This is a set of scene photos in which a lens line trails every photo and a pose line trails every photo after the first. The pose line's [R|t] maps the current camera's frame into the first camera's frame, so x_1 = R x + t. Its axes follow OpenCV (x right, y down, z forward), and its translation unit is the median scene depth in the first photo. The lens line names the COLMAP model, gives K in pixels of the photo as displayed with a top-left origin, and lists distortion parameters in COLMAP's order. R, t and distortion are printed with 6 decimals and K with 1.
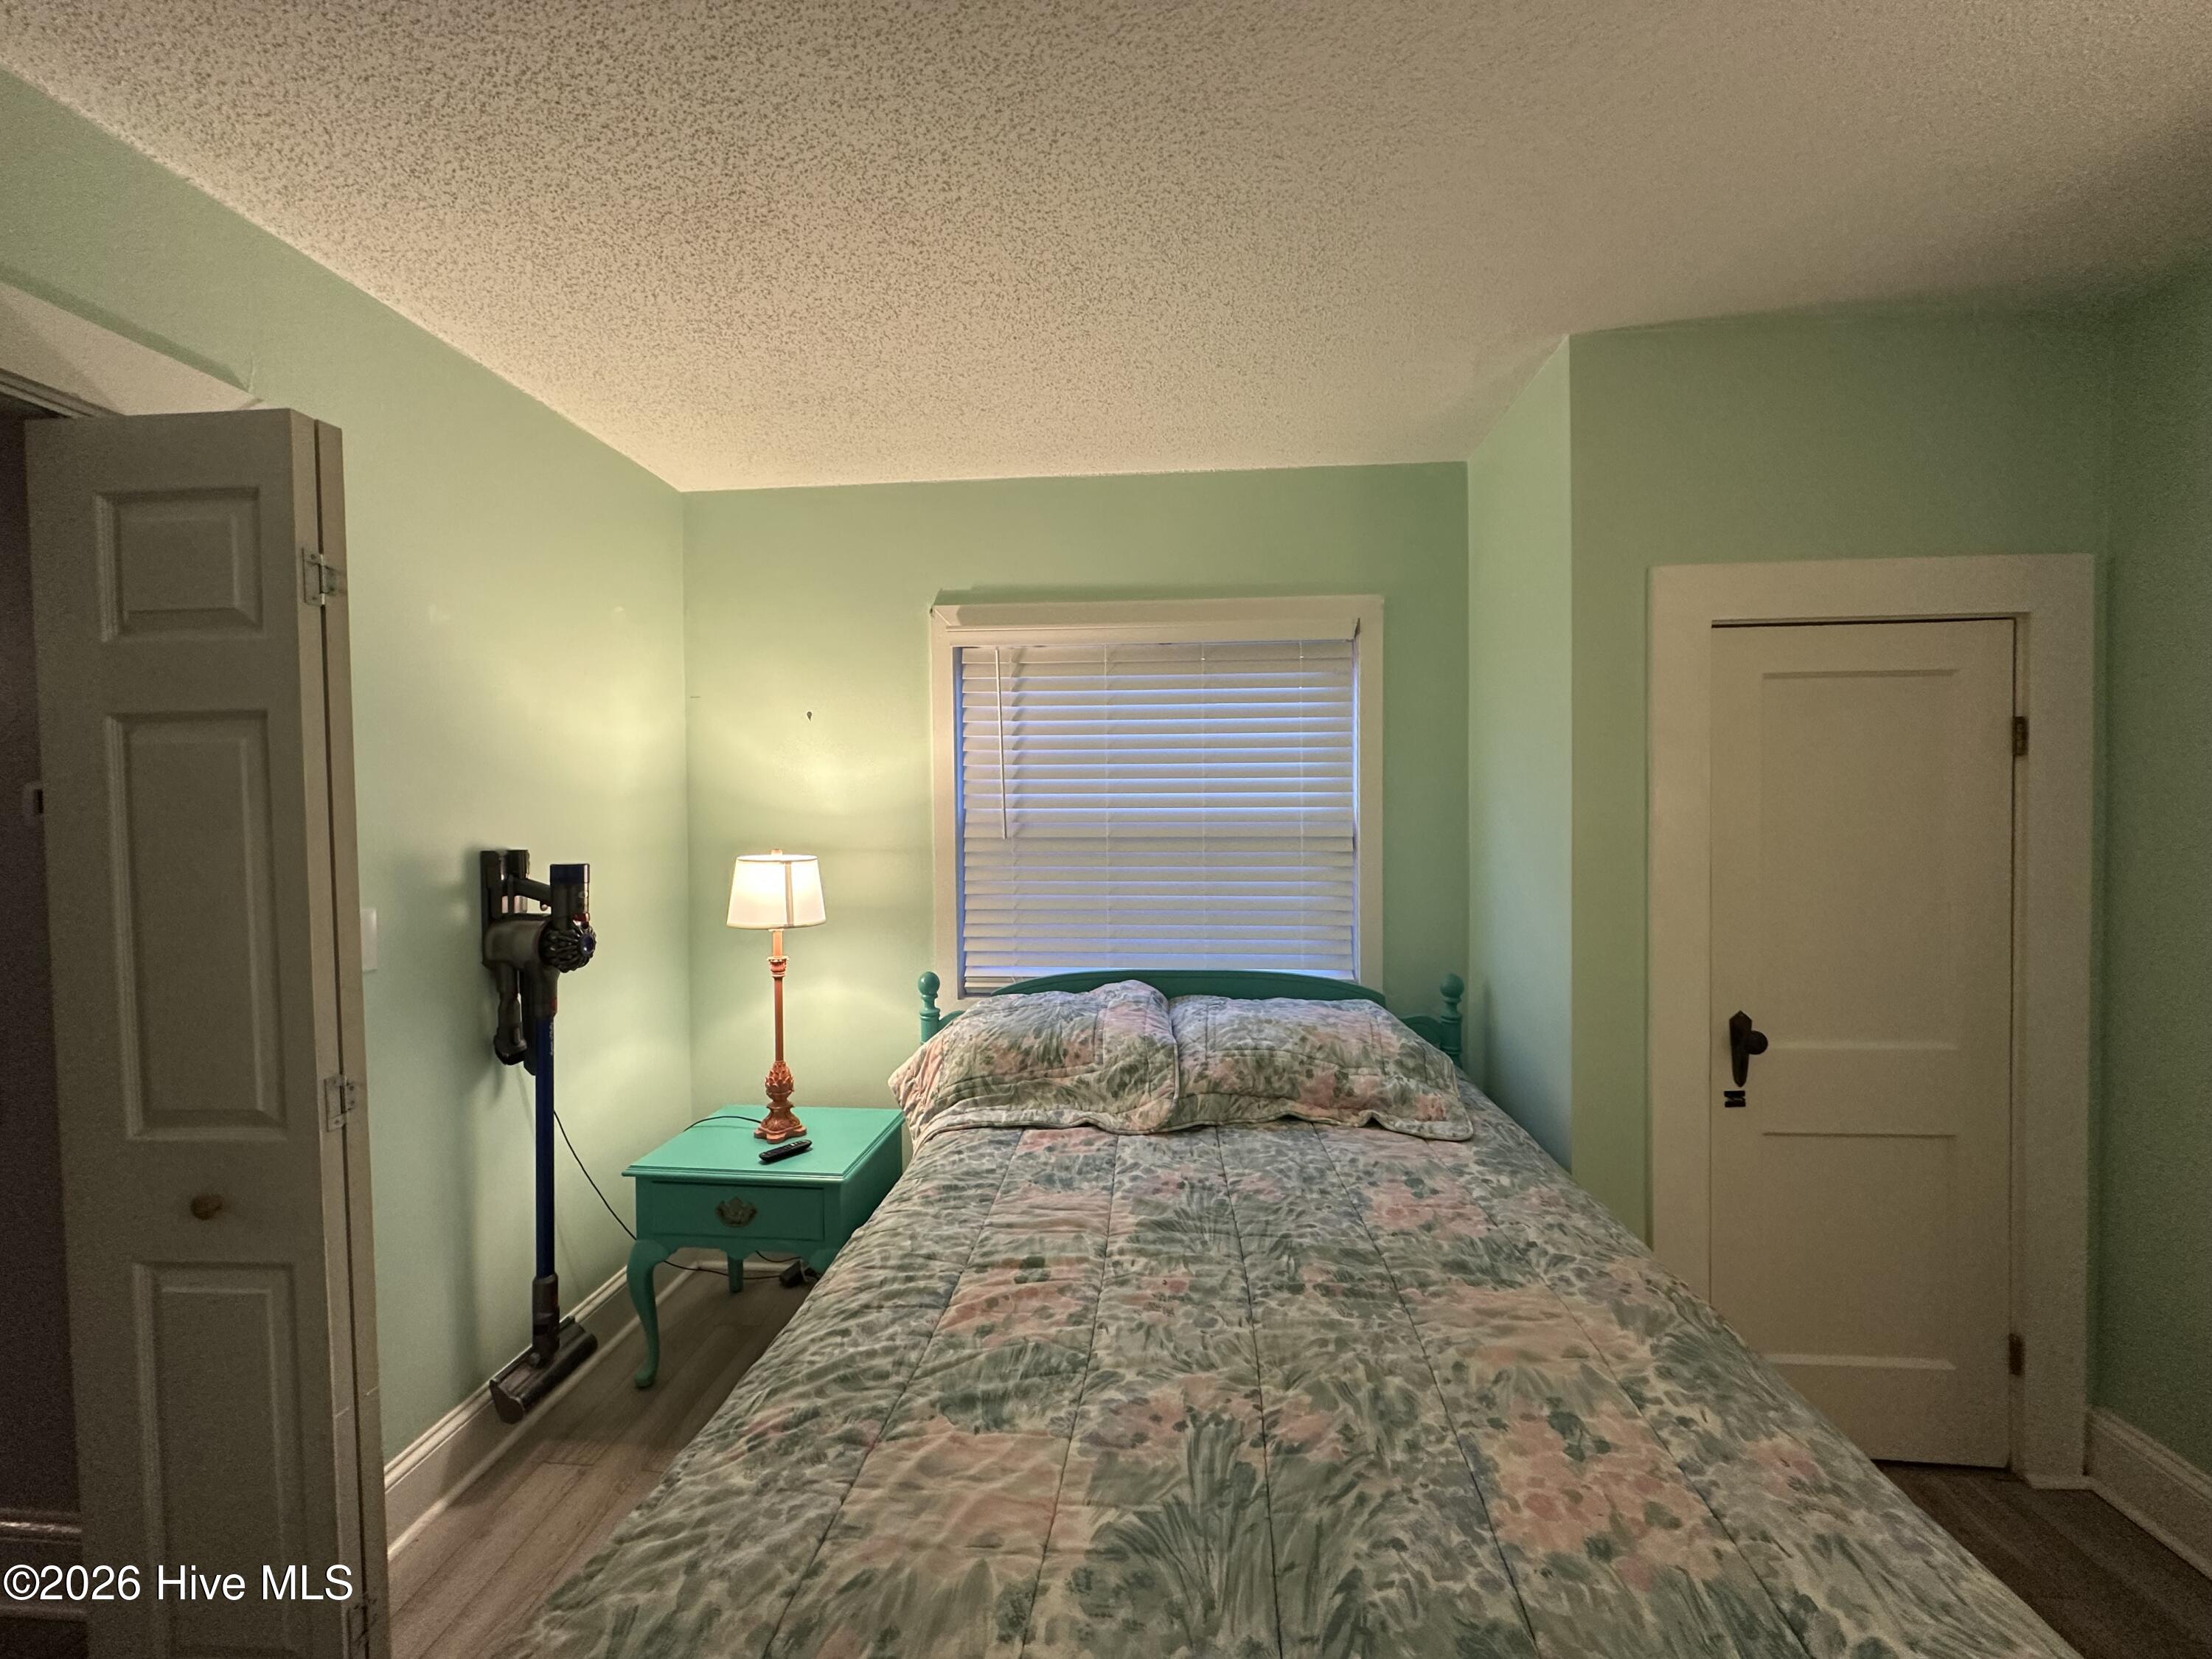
lens RADIAL K [[881.5, 0, 1105.7], [0, 881.5, 831.8], [0, 0, 1]] dist [-0.000150, 0.000068]
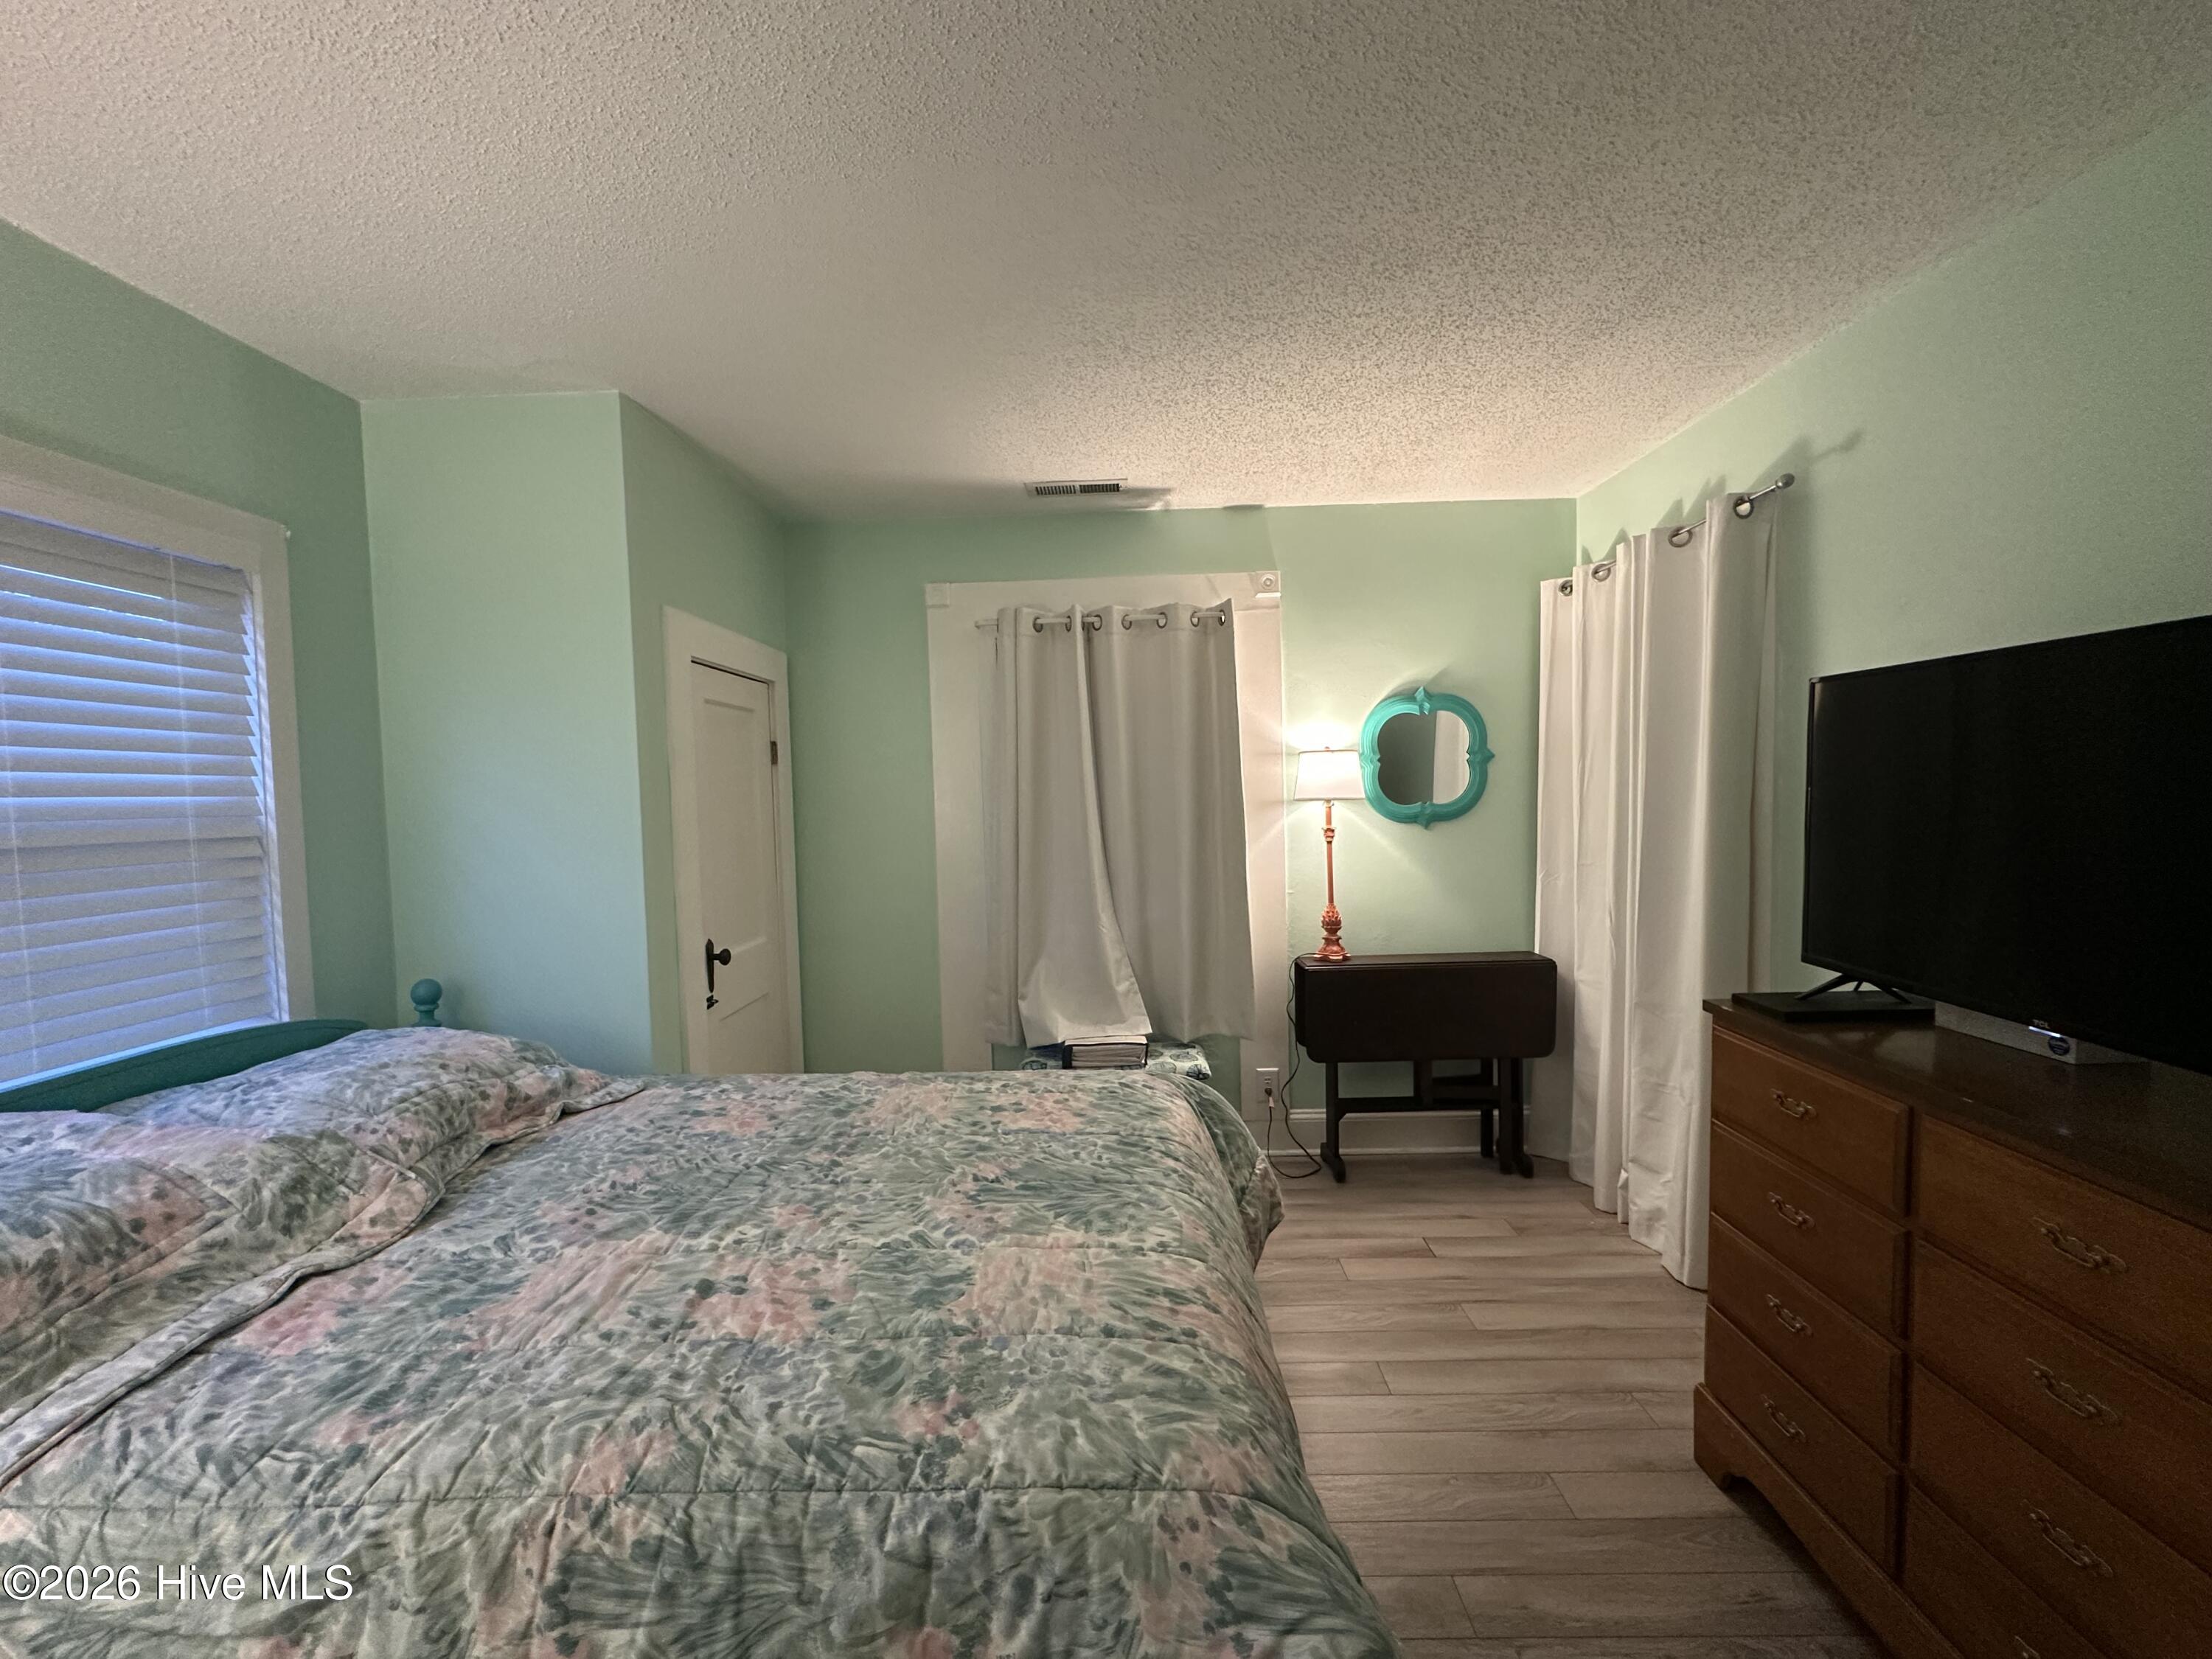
lens RADIAL K [[881.5, 0, 1105.7], [0, 881.5, 831.8], [0, 0, 1]] dist [-0.000150, 0.000068]
pose [[-0.068999, -0.036727, 0.996940, -0.725165], [0.044187, 0.998229, 0.039833, 0.005343], [-0.996638, 0.046800, -0.067254, 0.462707]]
